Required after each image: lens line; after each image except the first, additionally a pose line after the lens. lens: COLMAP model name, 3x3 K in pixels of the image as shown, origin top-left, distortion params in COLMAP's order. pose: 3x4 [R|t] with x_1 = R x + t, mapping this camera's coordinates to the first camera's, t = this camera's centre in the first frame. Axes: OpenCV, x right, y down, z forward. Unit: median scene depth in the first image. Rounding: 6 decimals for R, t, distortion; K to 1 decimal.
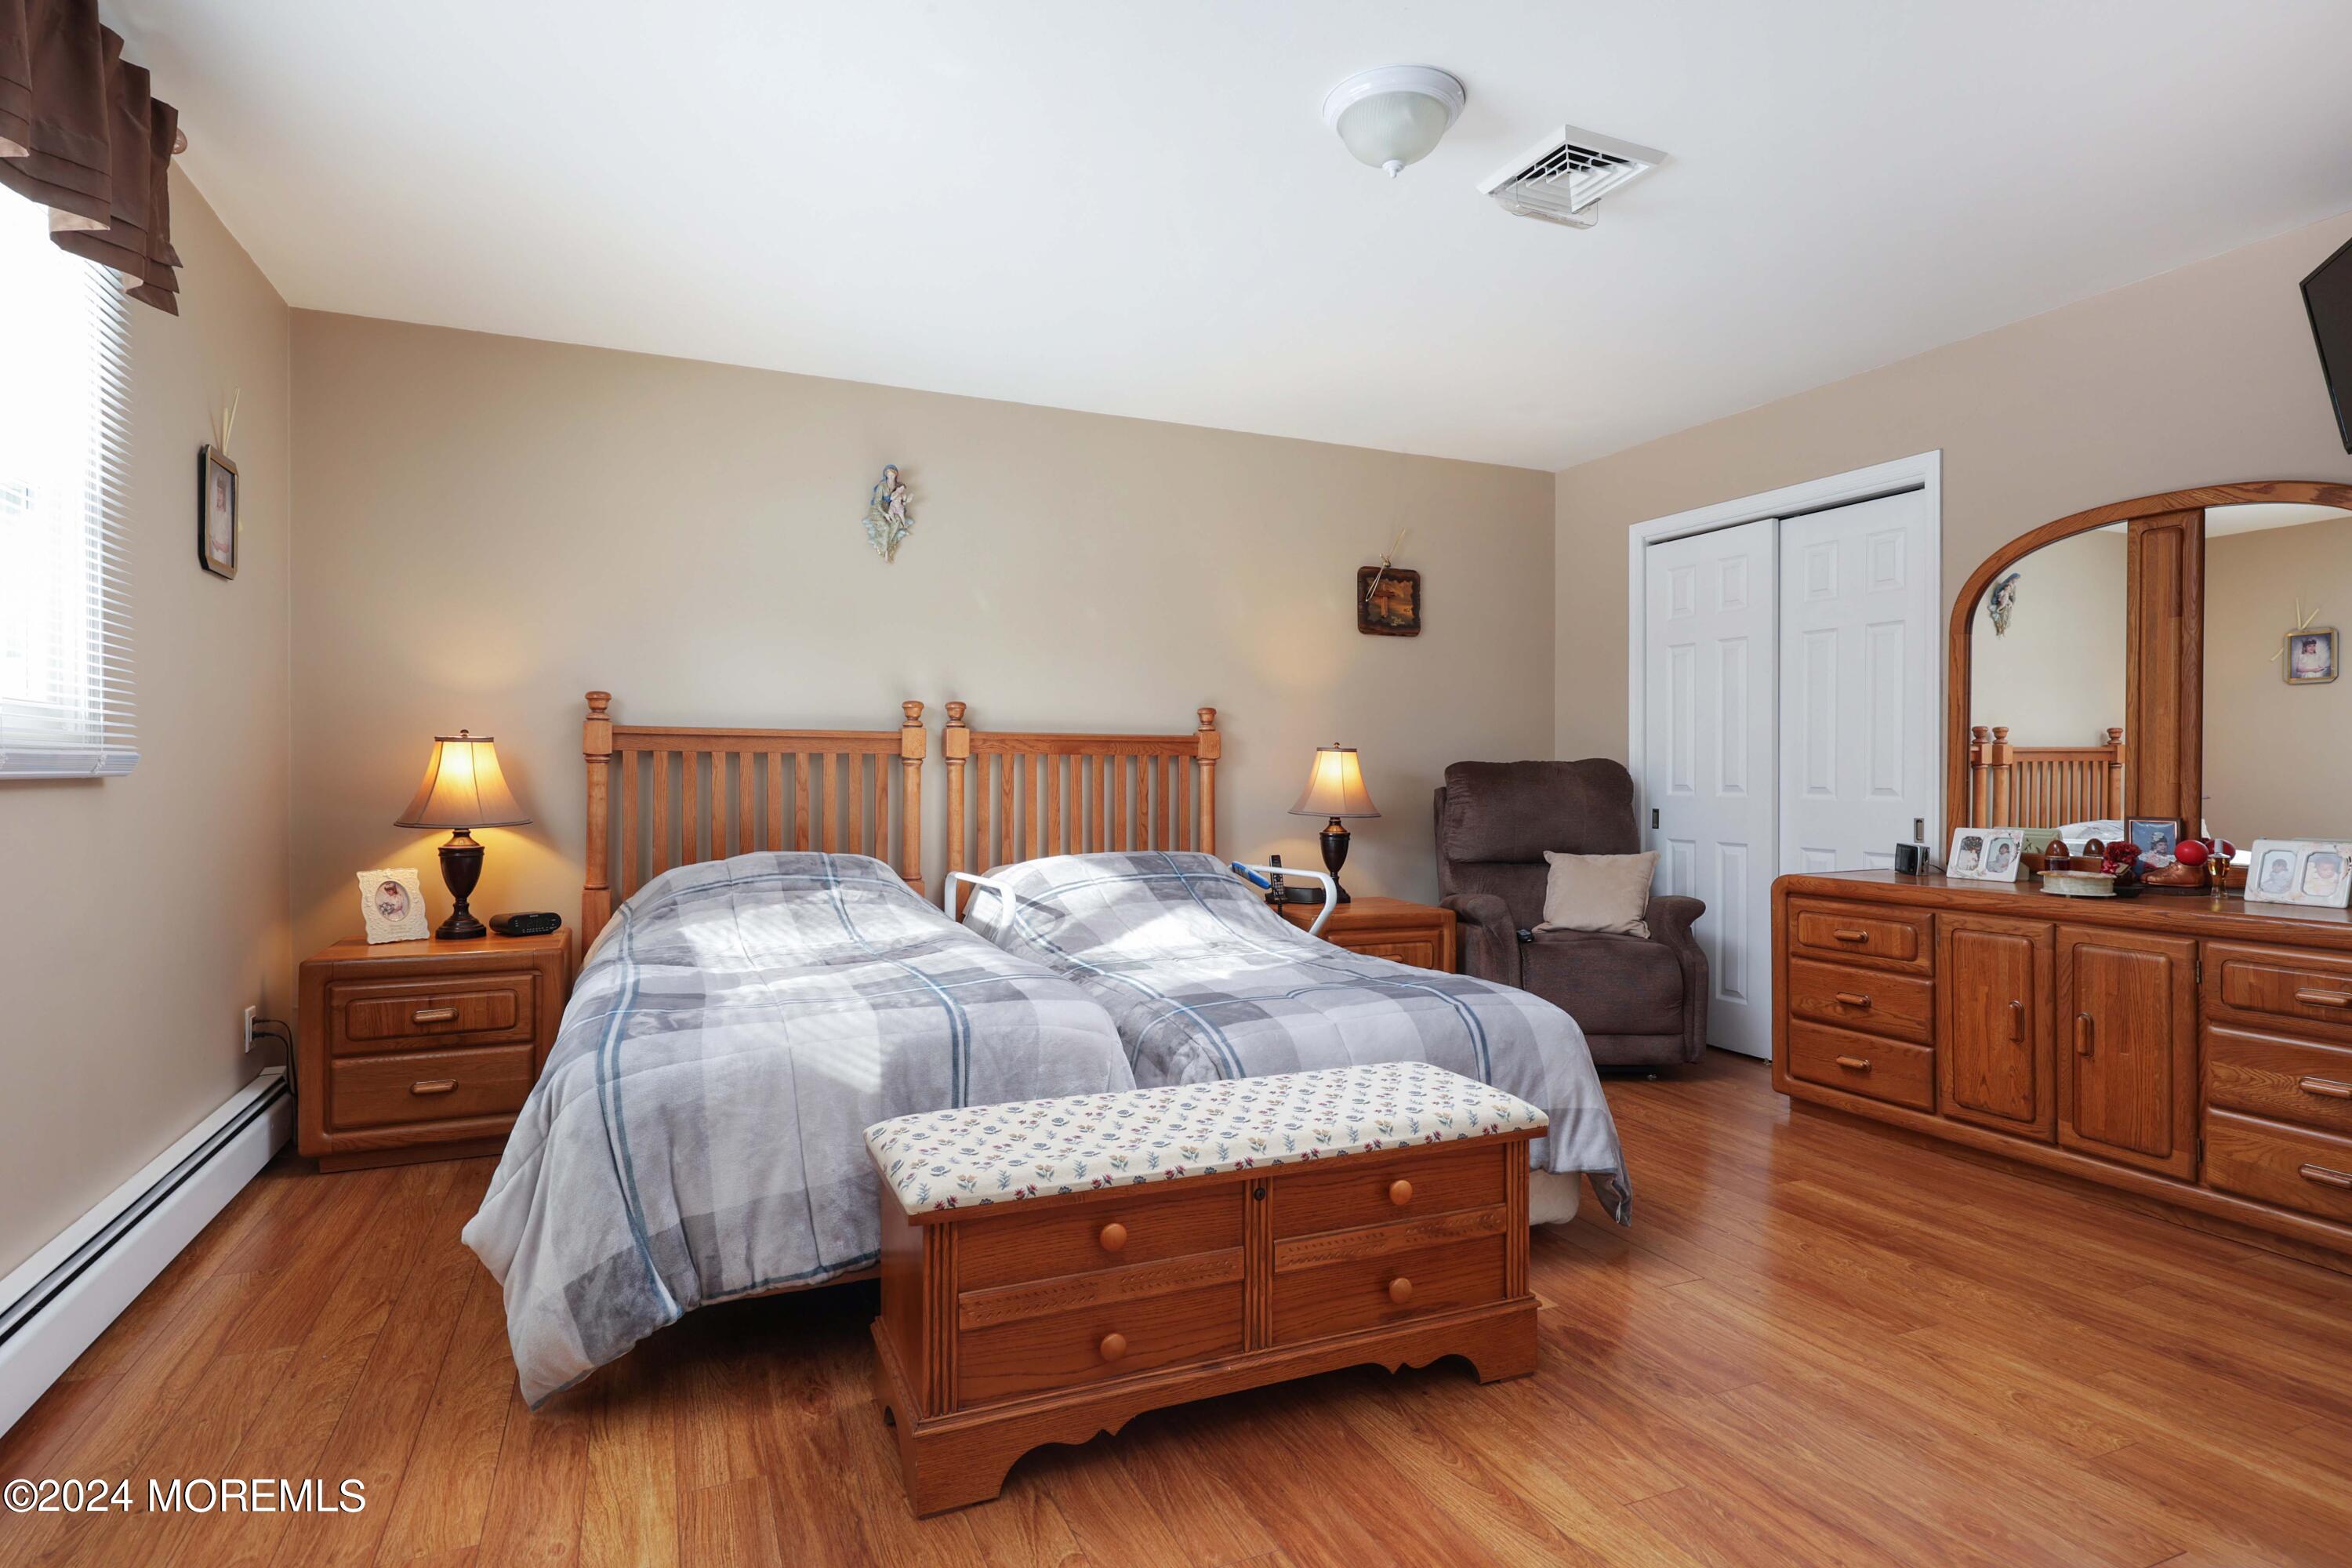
lens RADIAL K [[1221.5, 0, 1176.0], [0, 1221.5, 784.0], [0, 0, 1]] dist [0.004021, 0.000602]
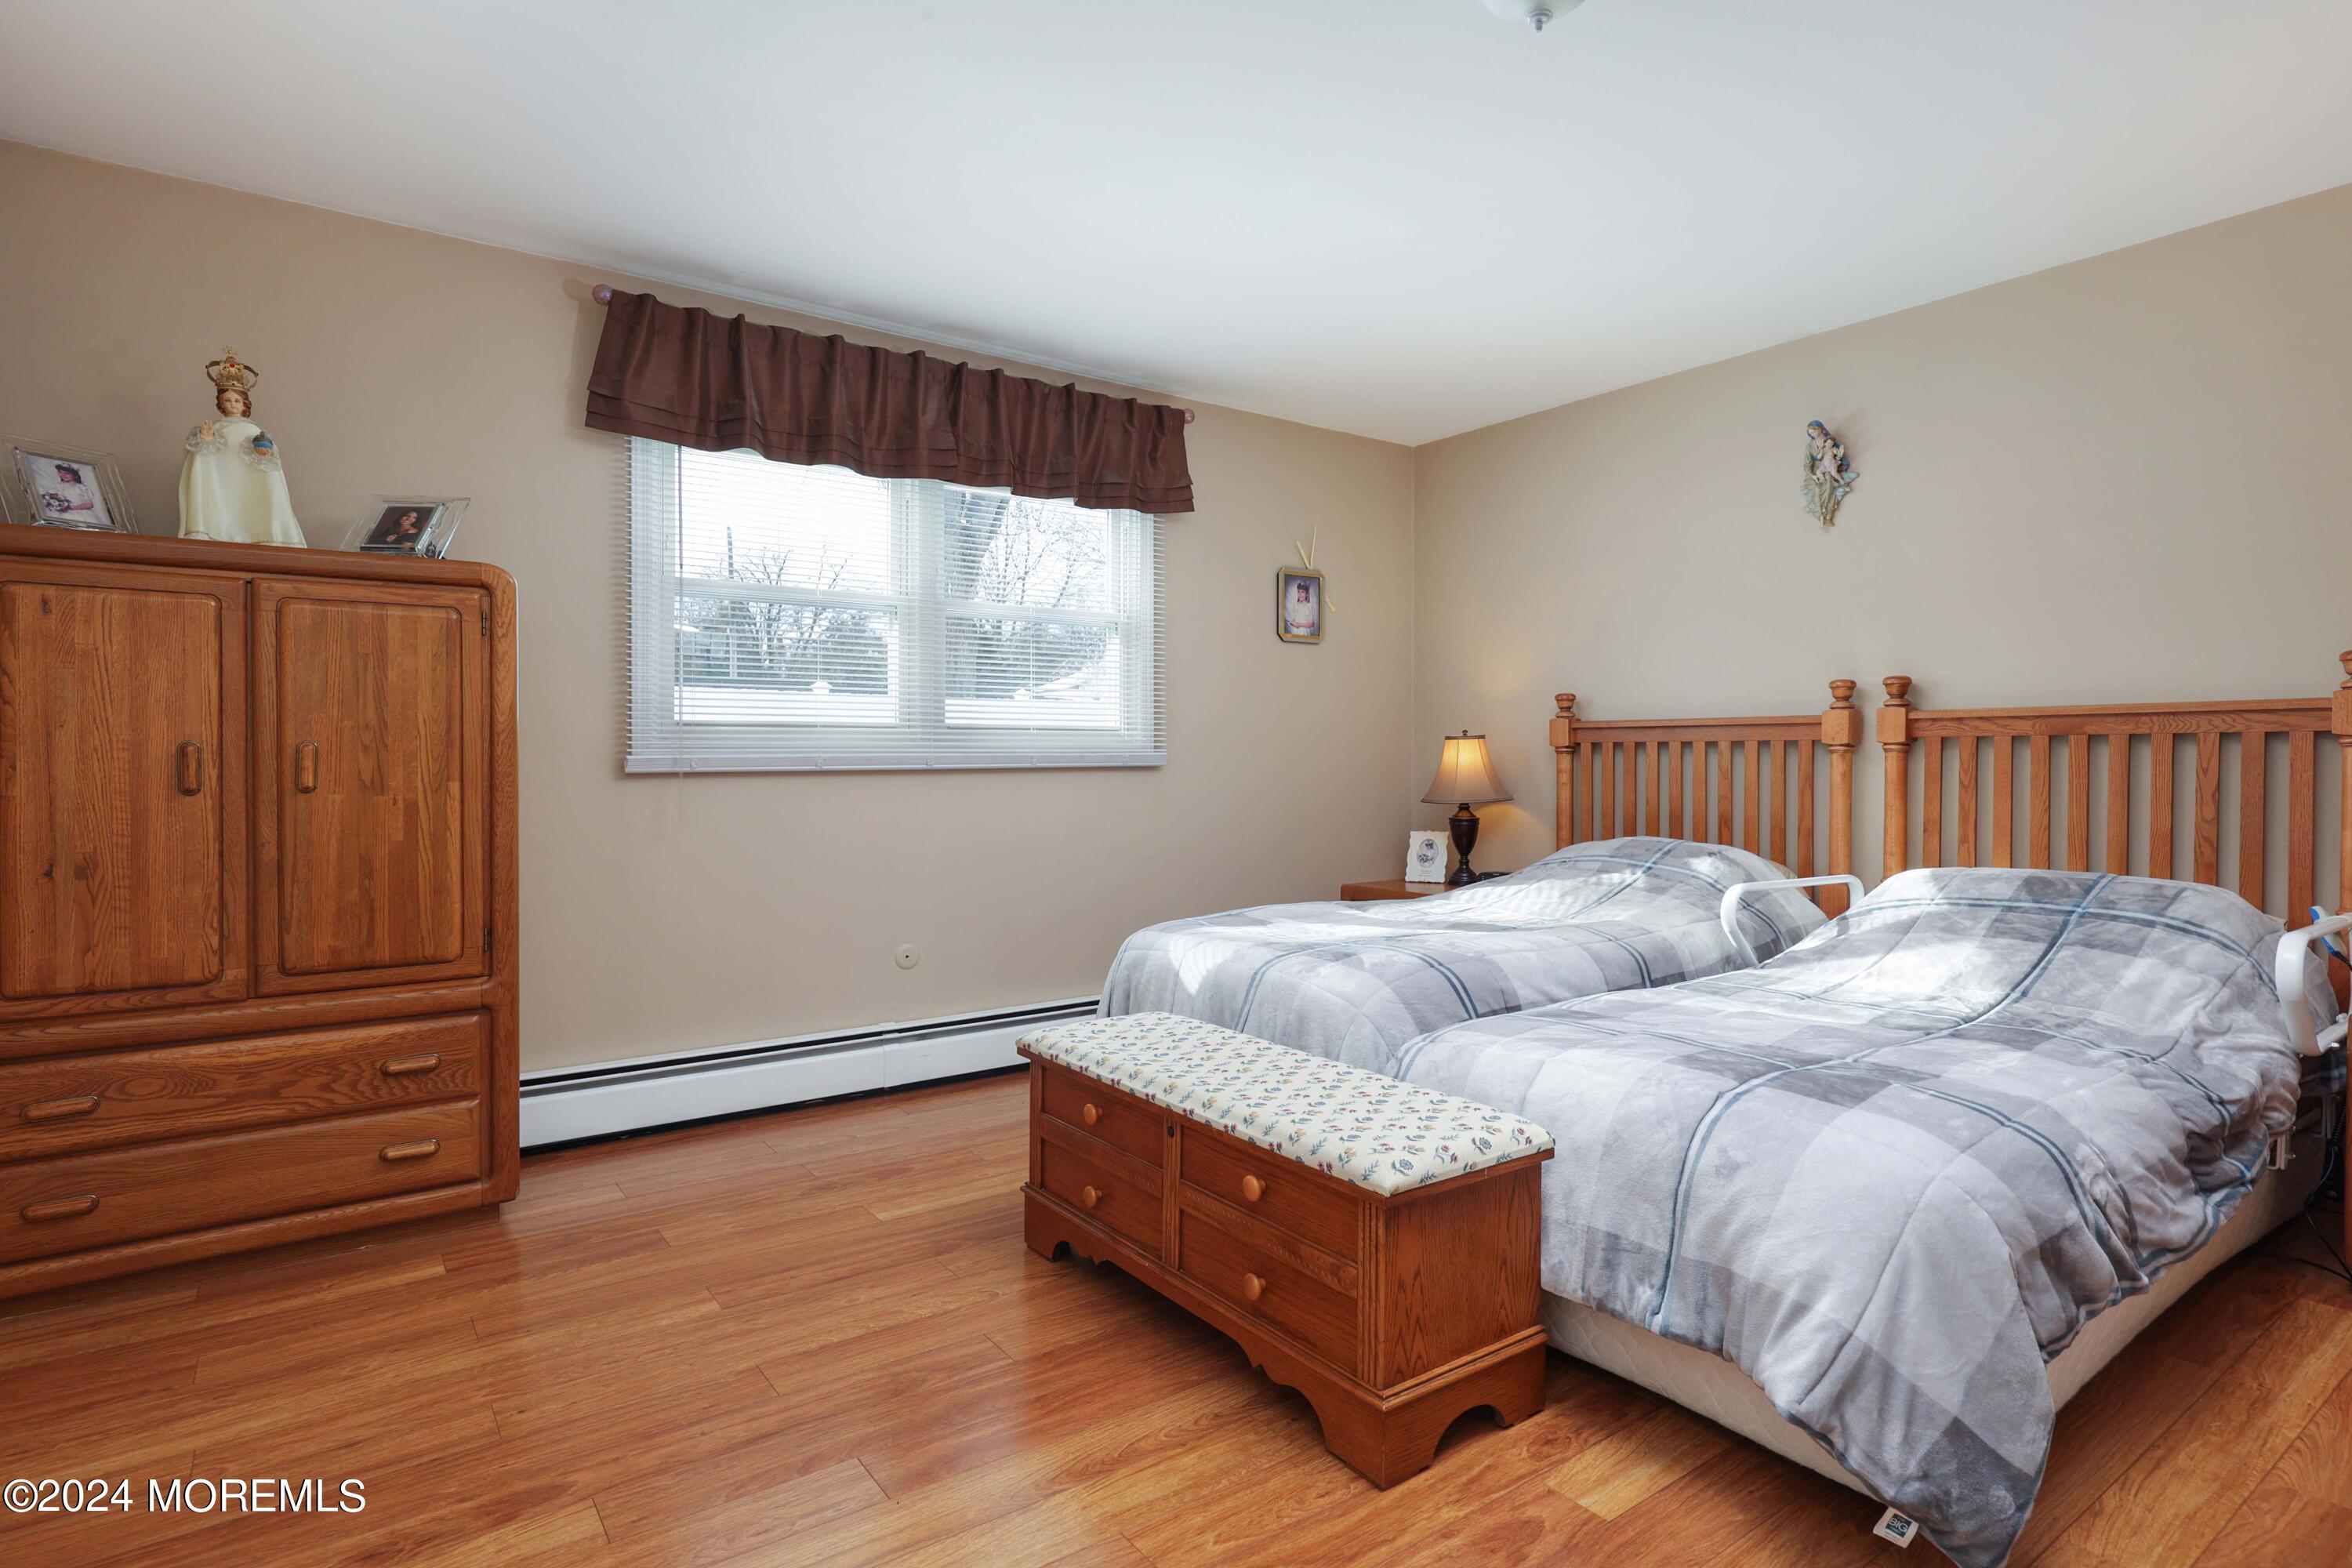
lens RADIAL K [[1221.5, 0, 1176.0], [0, 1221.5, 784.0], [0, 0, 1]] dist [0.004021, 0.000602]
pose [[0.202645, 0.021334, -0.979020, 0.639865], [-0.000407, 0.999764, 0.021702, -0.013811], [0.979252, -0.003999, 0.202606, 0.408885]]
